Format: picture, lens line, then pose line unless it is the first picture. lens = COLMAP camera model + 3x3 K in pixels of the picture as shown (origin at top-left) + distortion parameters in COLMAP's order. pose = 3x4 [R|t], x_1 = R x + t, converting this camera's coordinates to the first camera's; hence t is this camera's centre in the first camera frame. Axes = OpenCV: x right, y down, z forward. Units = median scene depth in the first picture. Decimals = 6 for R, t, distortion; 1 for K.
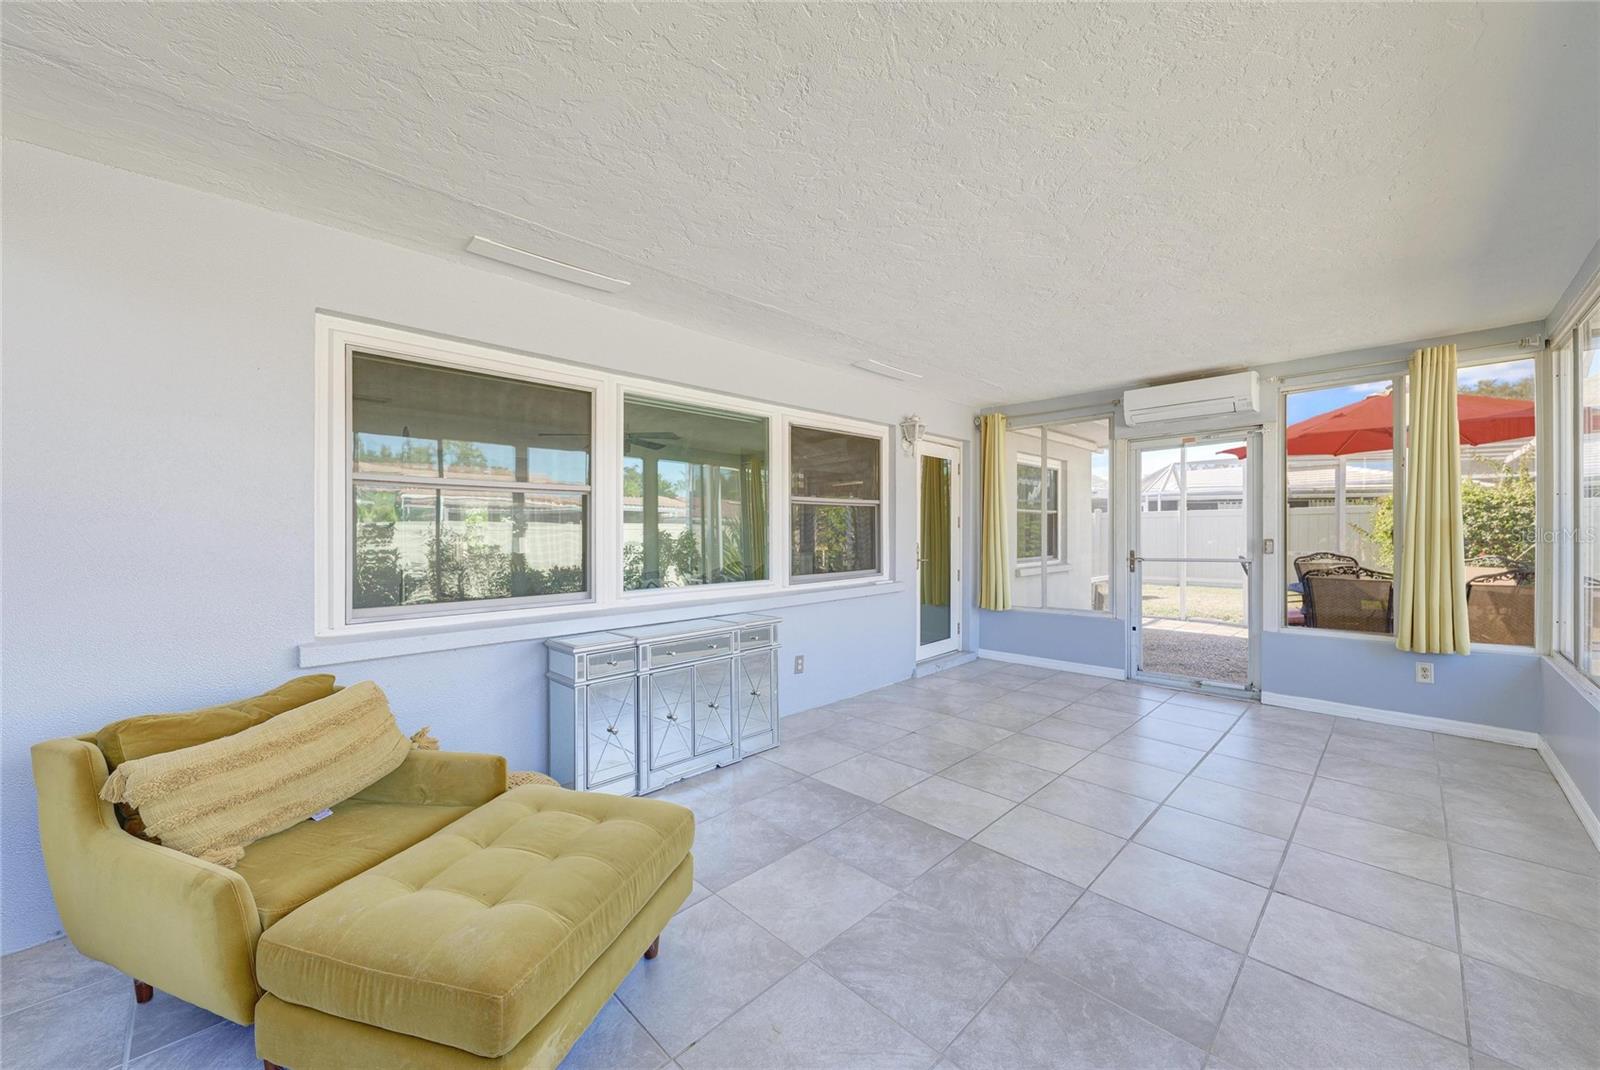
lens RADIAL K [[593.7, 0, 812.0], [0, 593.7, 539.9], [0, 0, 1]] dist [0.020451, -0.008842]
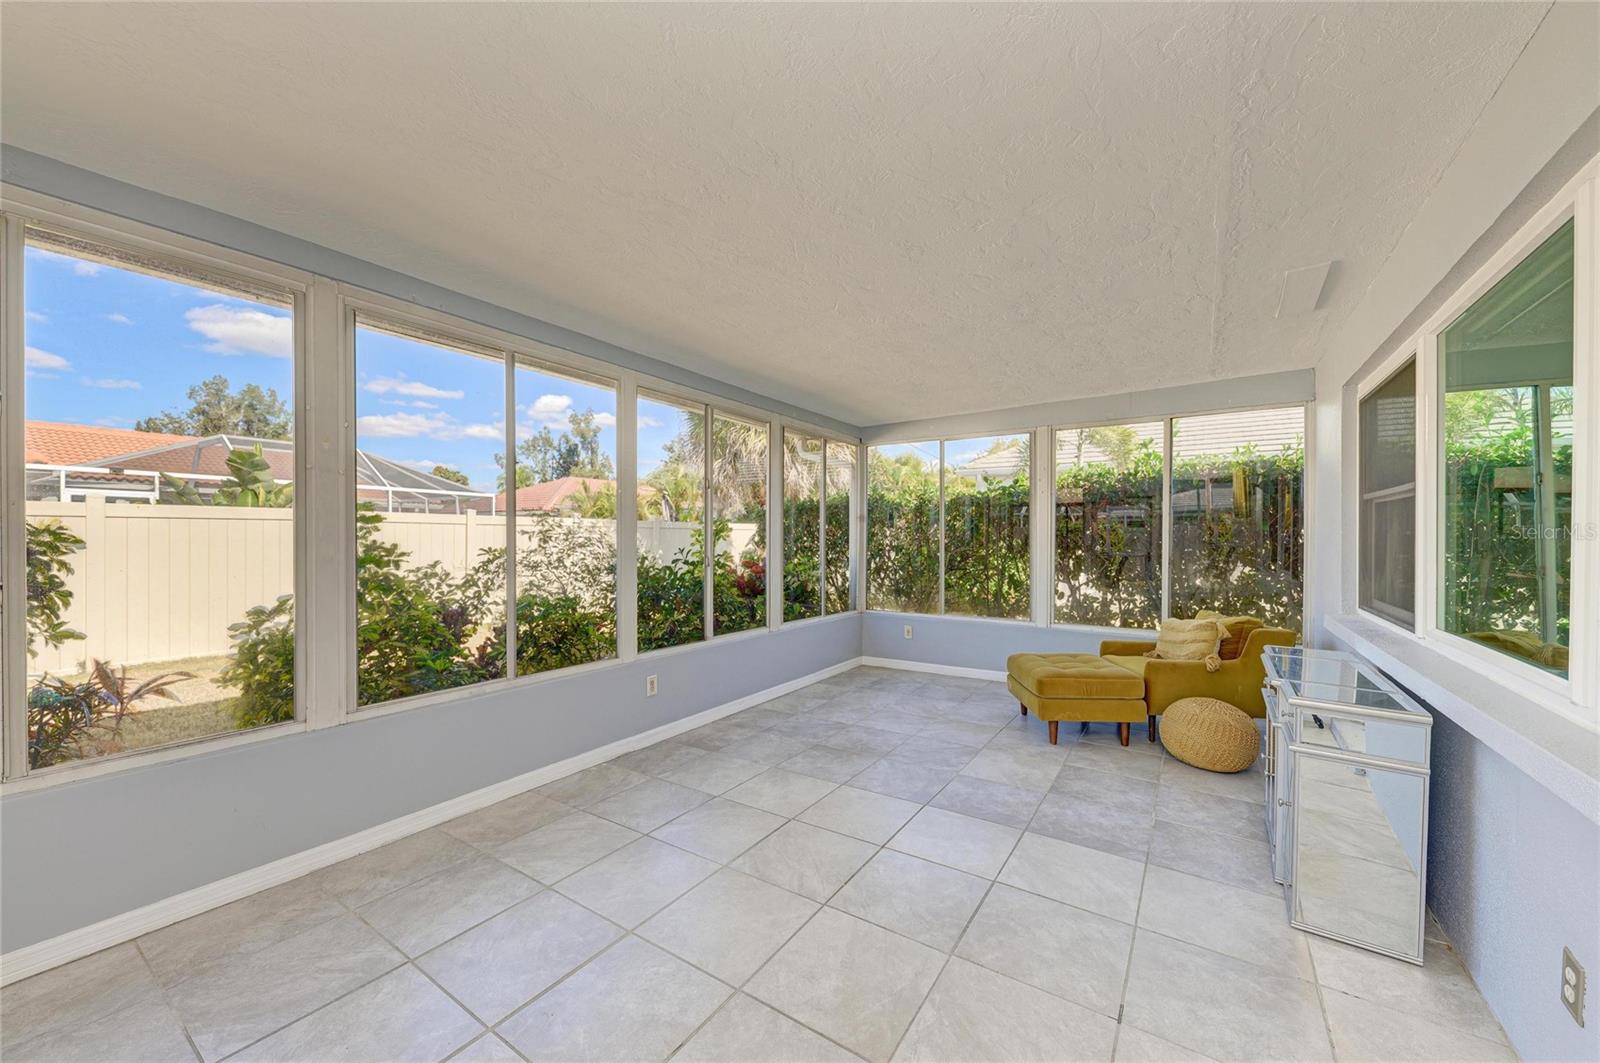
lens RADIAL K [[593.7, 0, 812.0], [0, 593.7, 536.4], [0, 0, 1]] dist [0.020451, -0.008842]
pose [[-0.978888, 0.006255, -0.204301, 0.424512], [0.004948, 0.999964, 0.006904, -0.022594], [0.204337, 0.005747, -0.978884, 1.240940]]
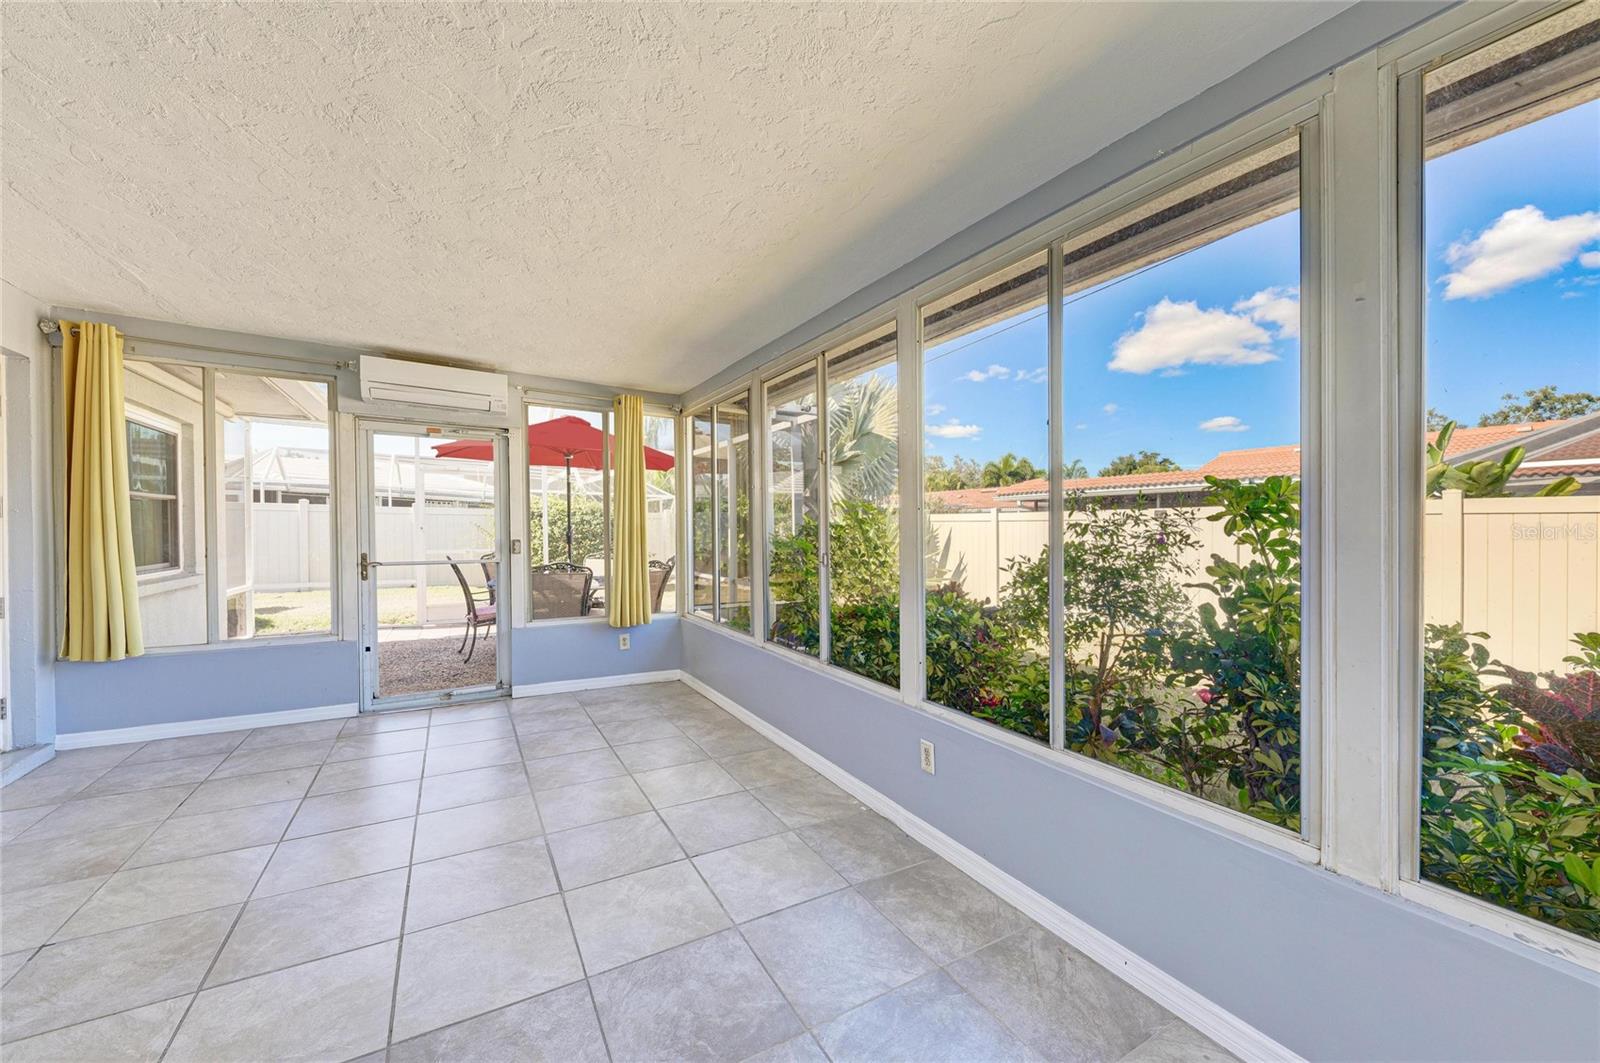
lens RADIAL K [[593.7, 0, 812.0], [0, 593.7, 536.4], [0, 0, 1]] dist [0.020451, -0.008842]
pose [[0.246959, 0.004045, 0.969017, -0.129045], [-0.002494, 0.999991, -0.003539, -0.004756], [-0.969023, -0.001543, 0.246967, 0.258902]]
